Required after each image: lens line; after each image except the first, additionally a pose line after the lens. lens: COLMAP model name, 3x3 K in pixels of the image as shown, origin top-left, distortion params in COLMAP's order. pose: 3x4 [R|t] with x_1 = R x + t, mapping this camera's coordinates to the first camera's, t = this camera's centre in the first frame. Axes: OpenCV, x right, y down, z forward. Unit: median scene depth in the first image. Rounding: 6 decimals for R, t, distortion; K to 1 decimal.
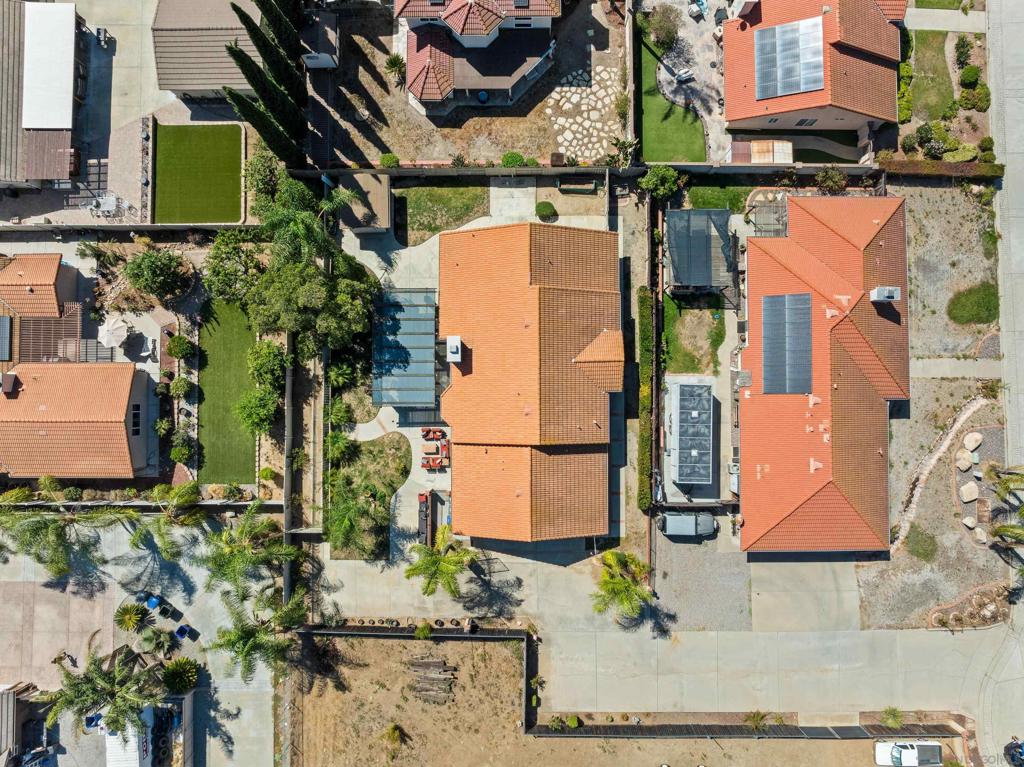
lens RADIAL K [[723.4, 0, 512.0], [0, 723.4, 383.5], [0, 0, 1]] dist [-0.032721, 0.006013]
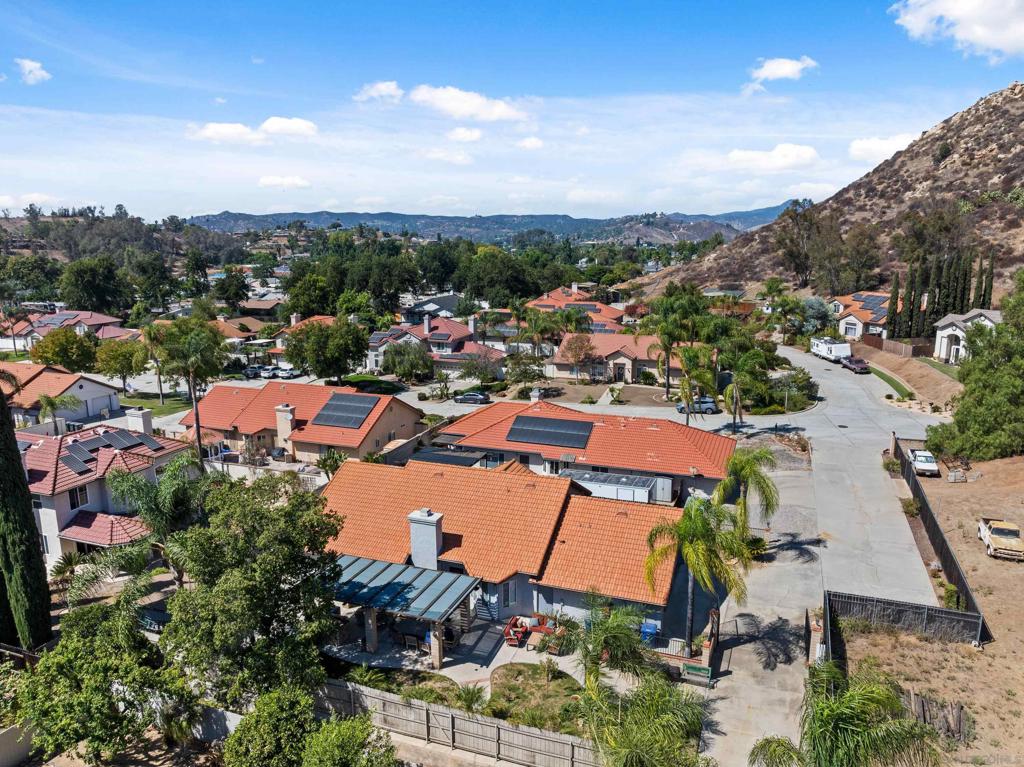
lens RADIAL K [[723.4, 0, 512.0], [0, 723.4, 383.5], [0, 0, 1]] dist [-0.032721, 0.006013]
pose [[0.356535, -0.183230, 0.916138, -0.687804], [0.934084, 0.090072, -0.345505, 0.278402], [-0.019211, 0.978935, 0.203266, 0.635544]]
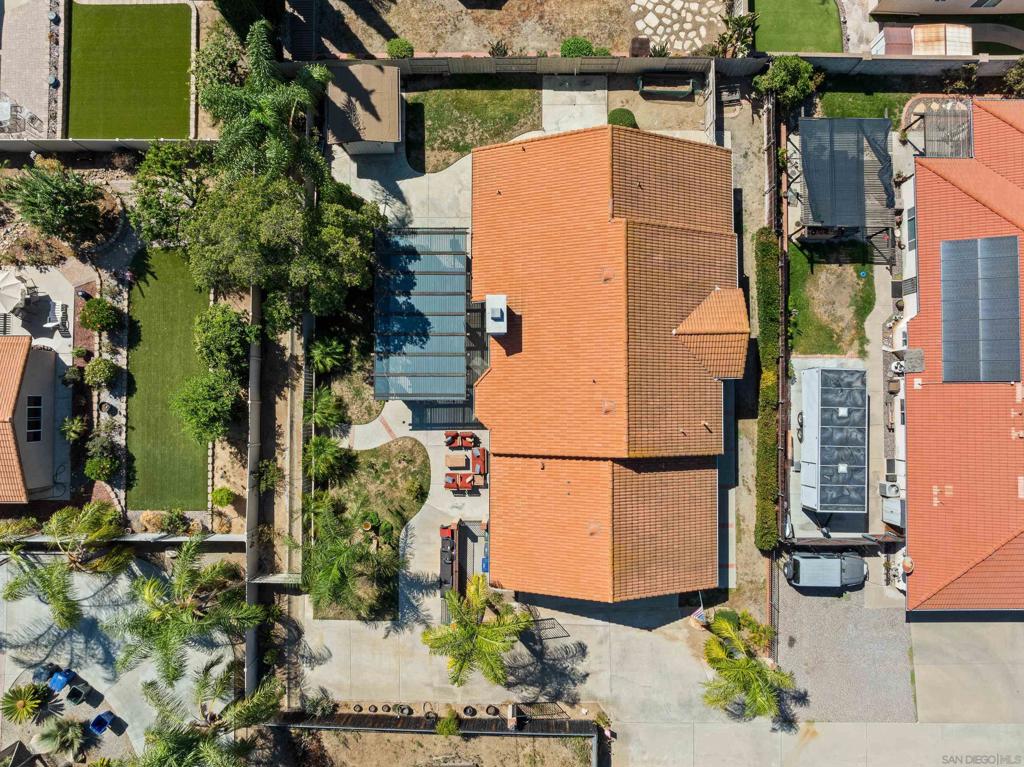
lens RADIAL K [[723.4, 0, 512.0], [0, 723.4, 383.5], [0, 0, 1]] dist [-0.032721, 0.006013]
pose [[0.999993, 0.002443, 0.002691, -0.062306], [-0.002440, 0.999996, -0.001259, 0.016036], [-0.002694, 0.001252, 0.999996, 0.302470]]
